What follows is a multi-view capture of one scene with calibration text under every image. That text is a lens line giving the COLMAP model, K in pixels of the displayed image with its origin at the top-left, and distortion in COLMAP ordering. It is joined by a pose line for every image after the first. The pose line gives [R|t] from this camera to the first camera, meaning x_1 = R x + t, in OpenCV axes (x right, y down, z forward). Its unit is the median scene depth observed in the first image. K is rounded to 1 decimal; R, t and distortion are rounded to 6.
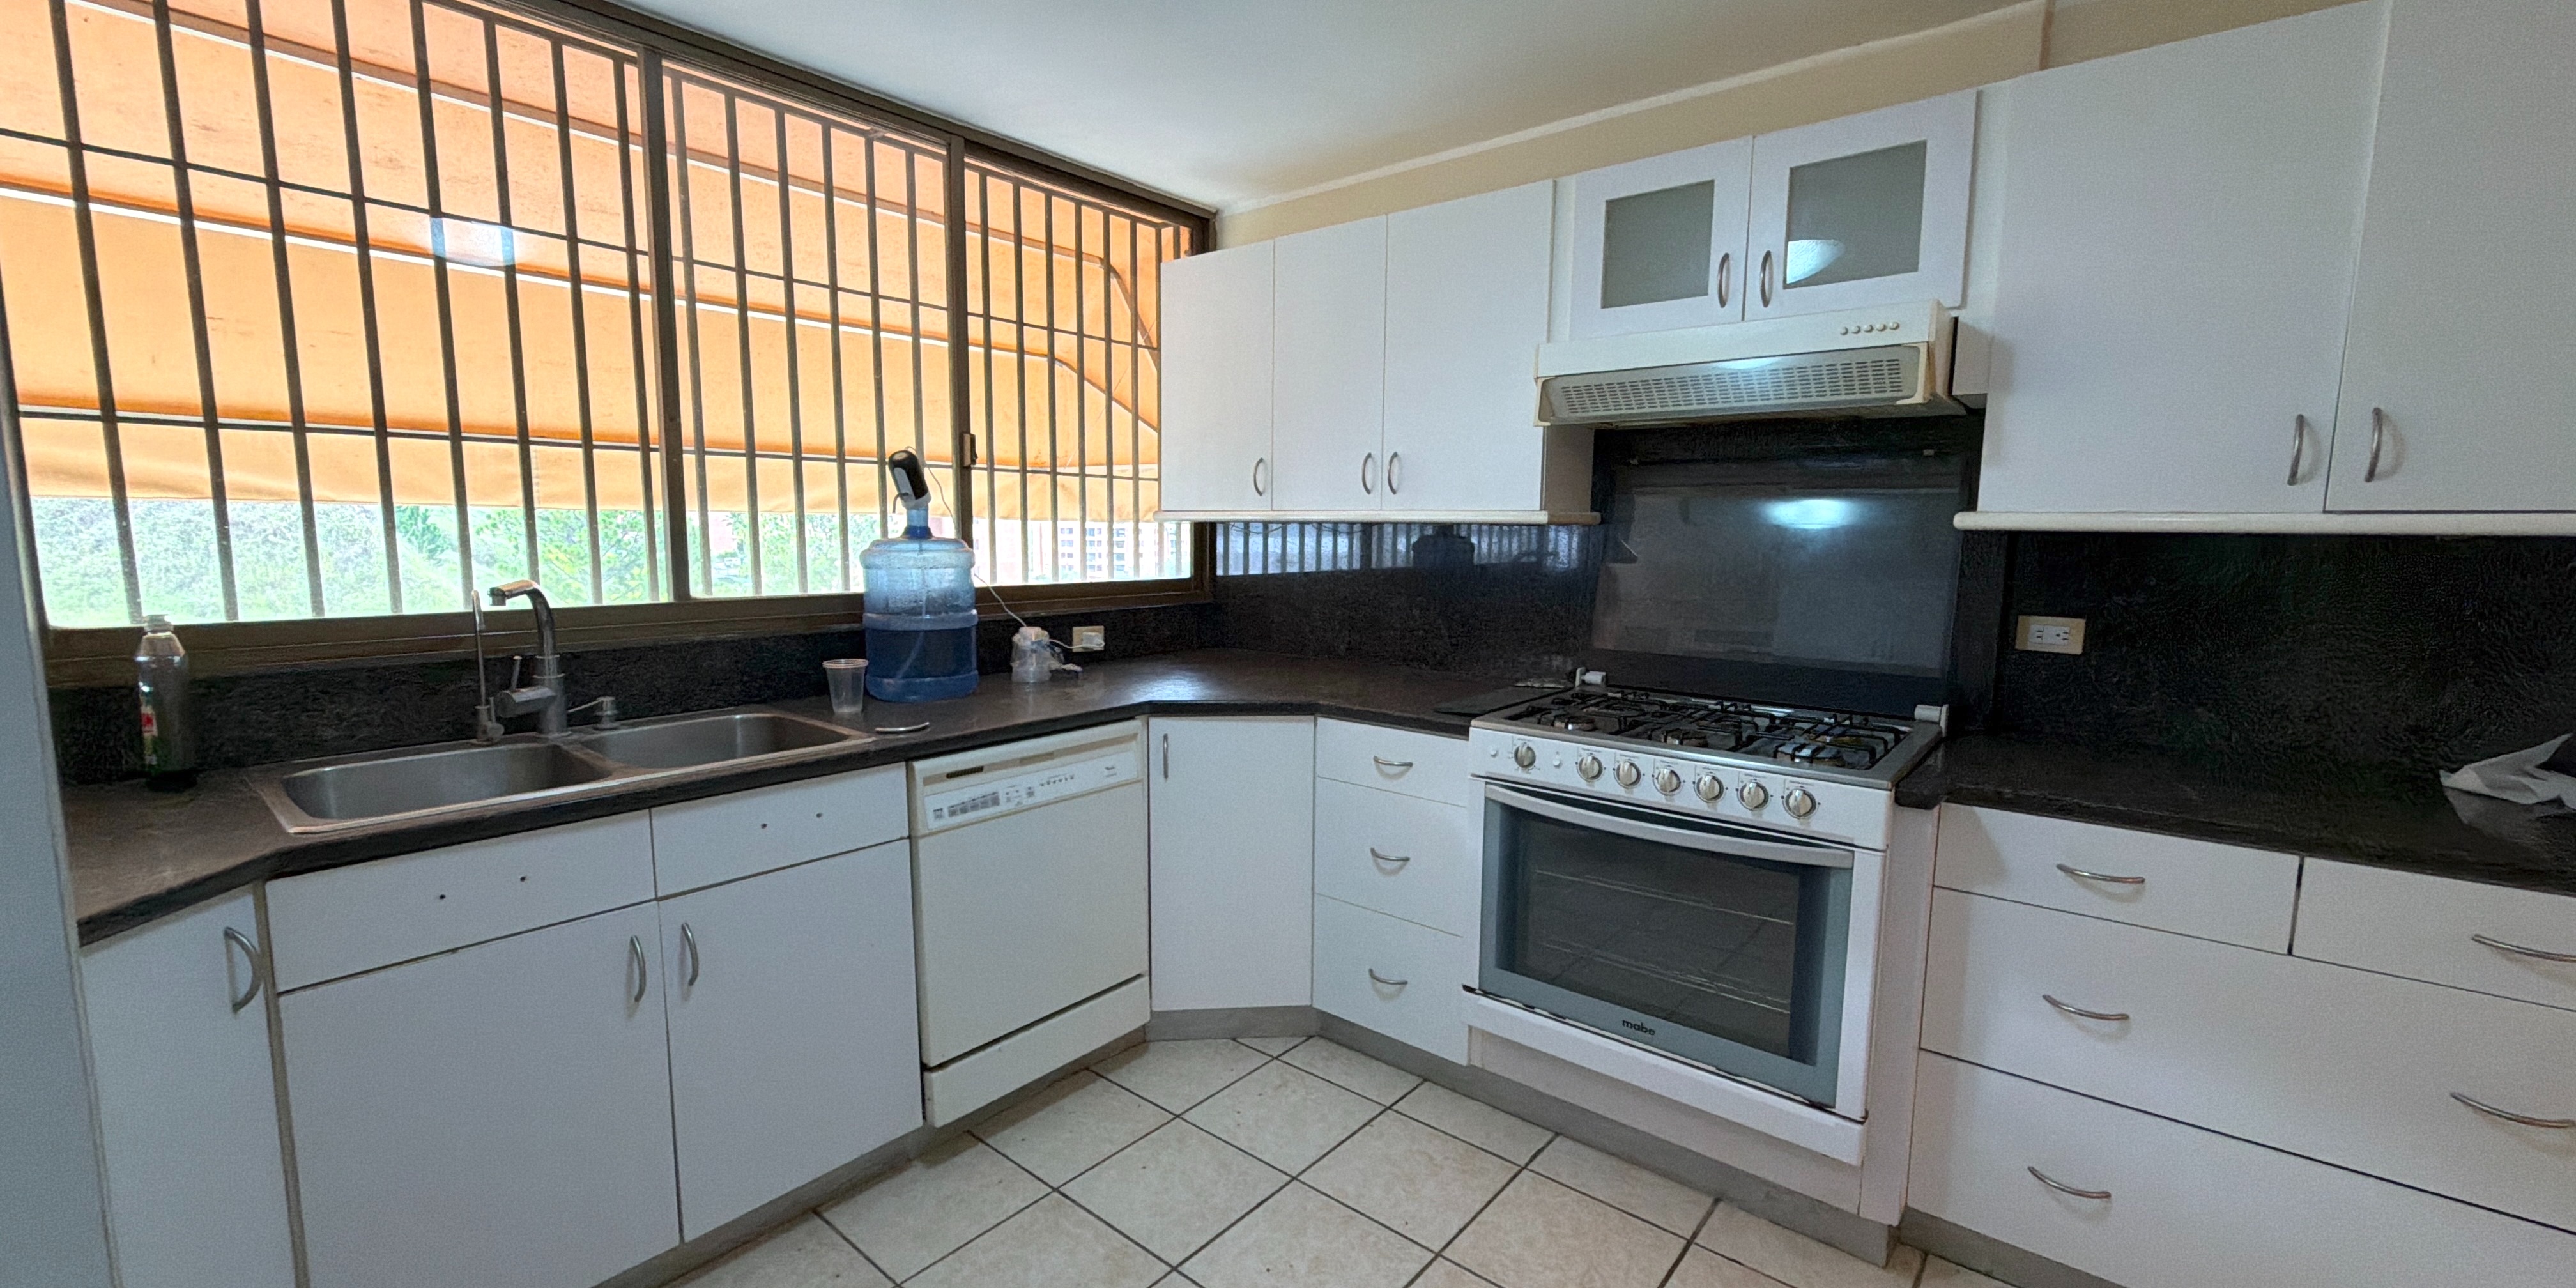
lens RADIAL K [[1025.2, 0, 1288.0], [0, 1025.2, 644.0], [0, 0, 1]] dist [-0.001690, -0.000143]
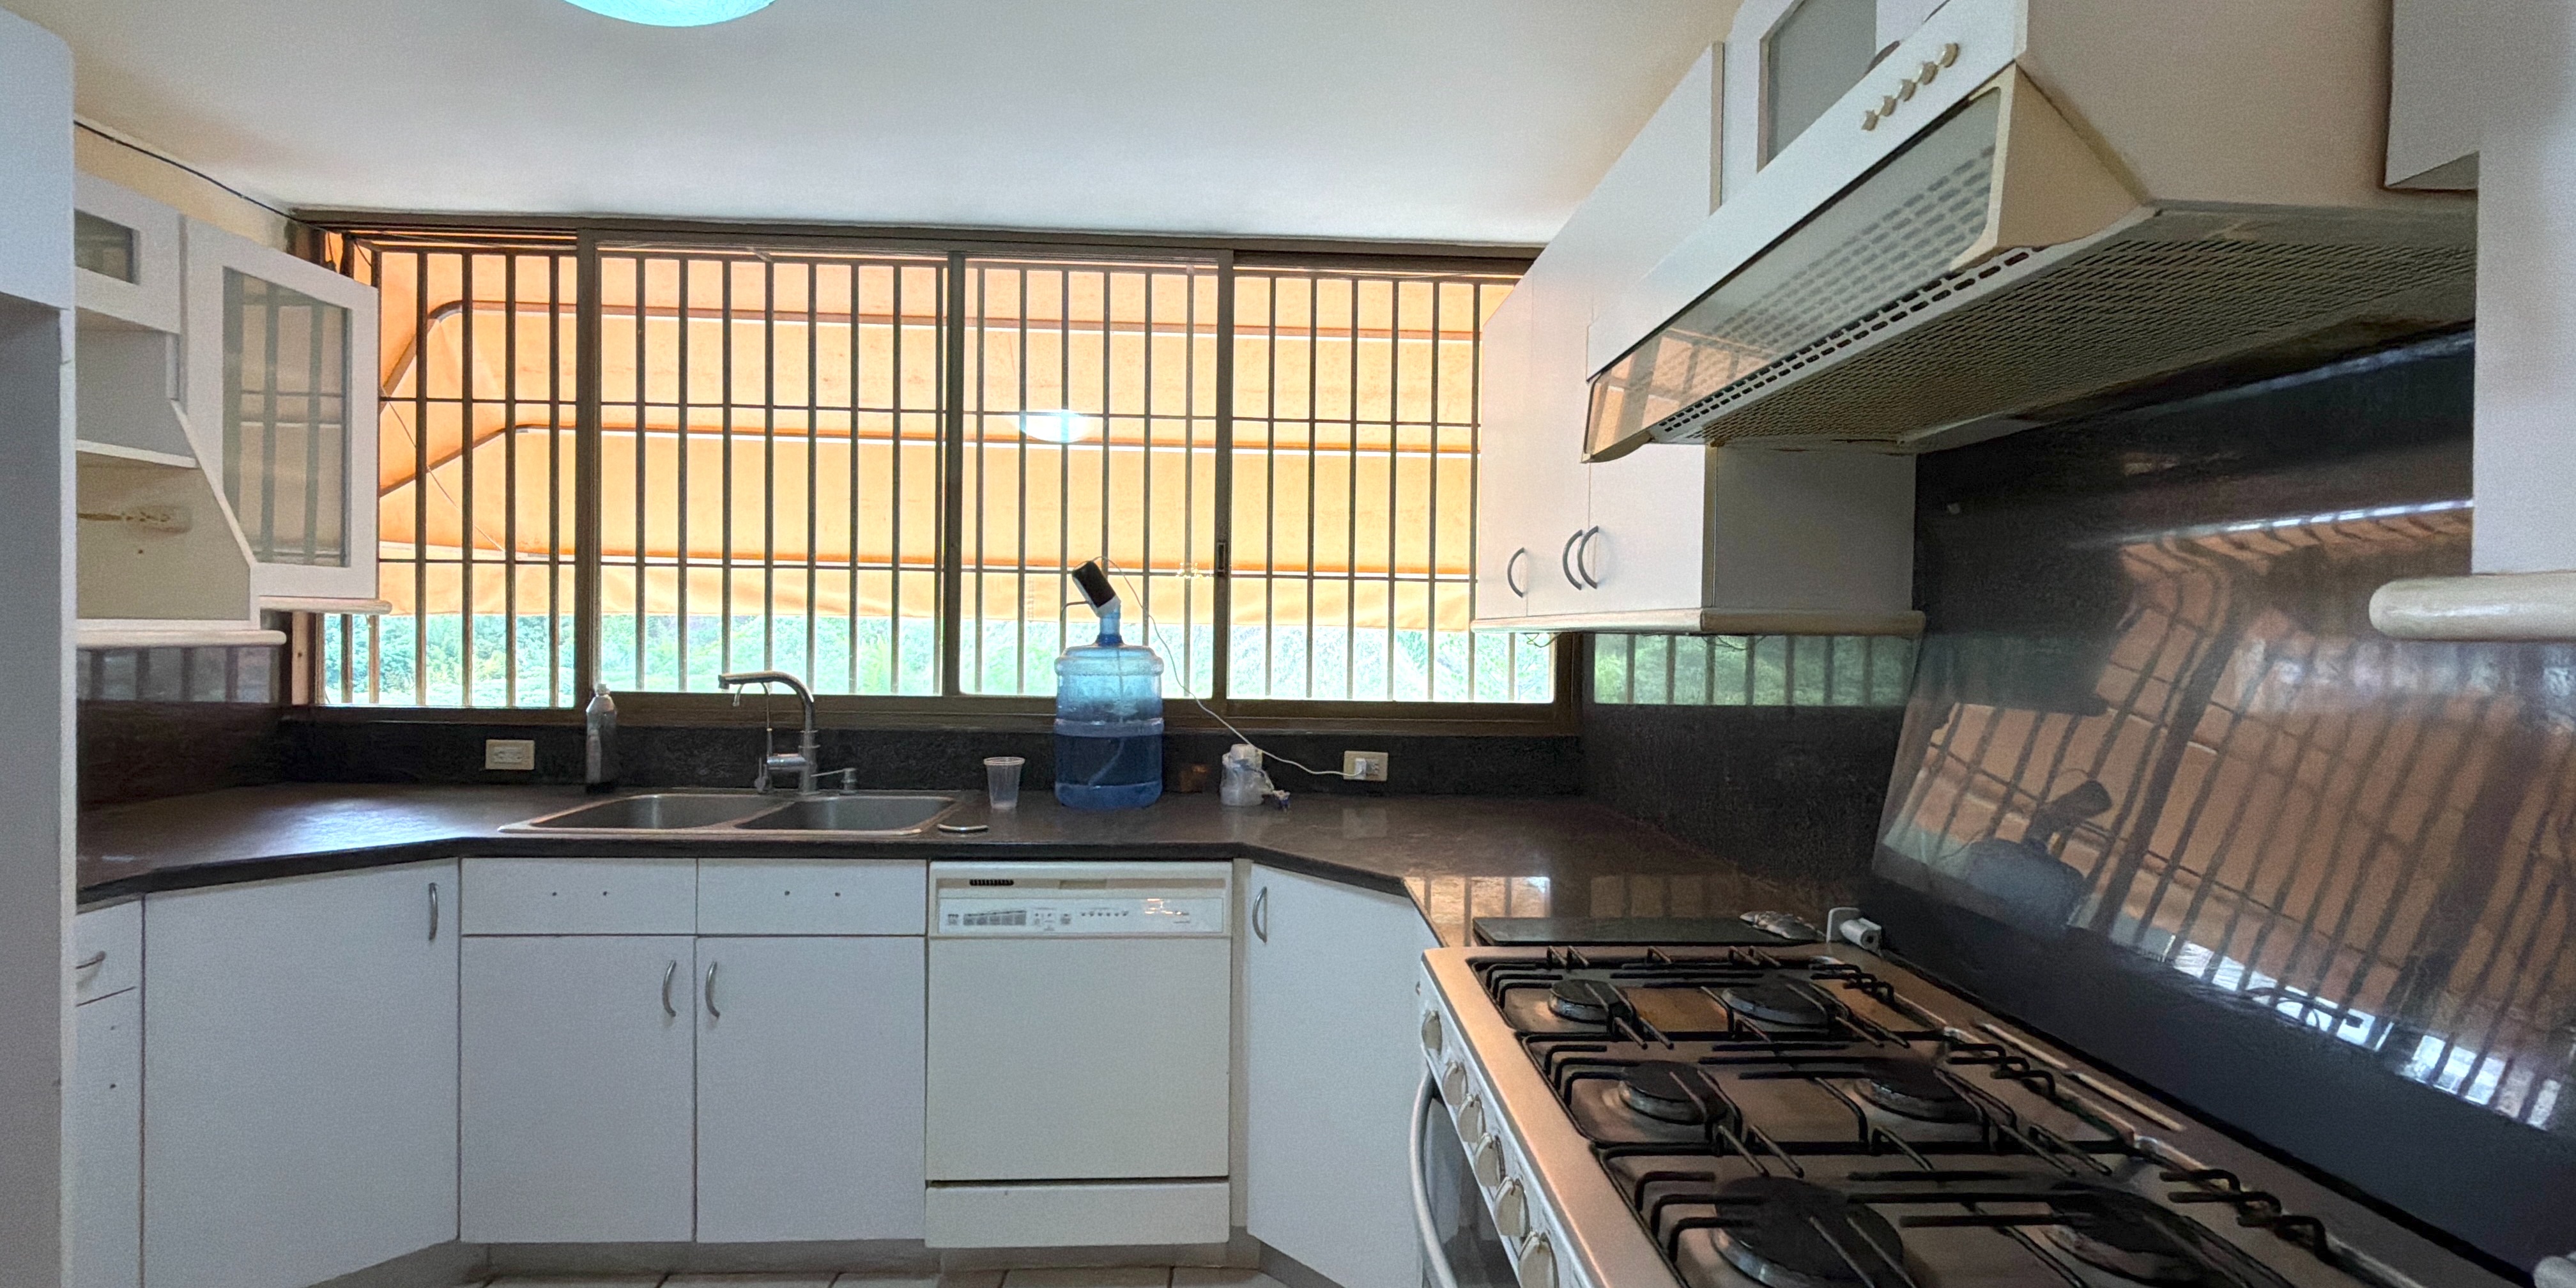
lens RADIAL K [[989.7, 0, 1286.2], [0, 989.7, 686.8], [0, 0, 1]] dist [0.014690, -0.000005]
pose [[0.664849, 0.037102, -0.746056, 0.522831], [-0.094158, 0.994962, -0.034429, -0.049402], [0.741020, 0.093137, 0.664993, 0.526013]]
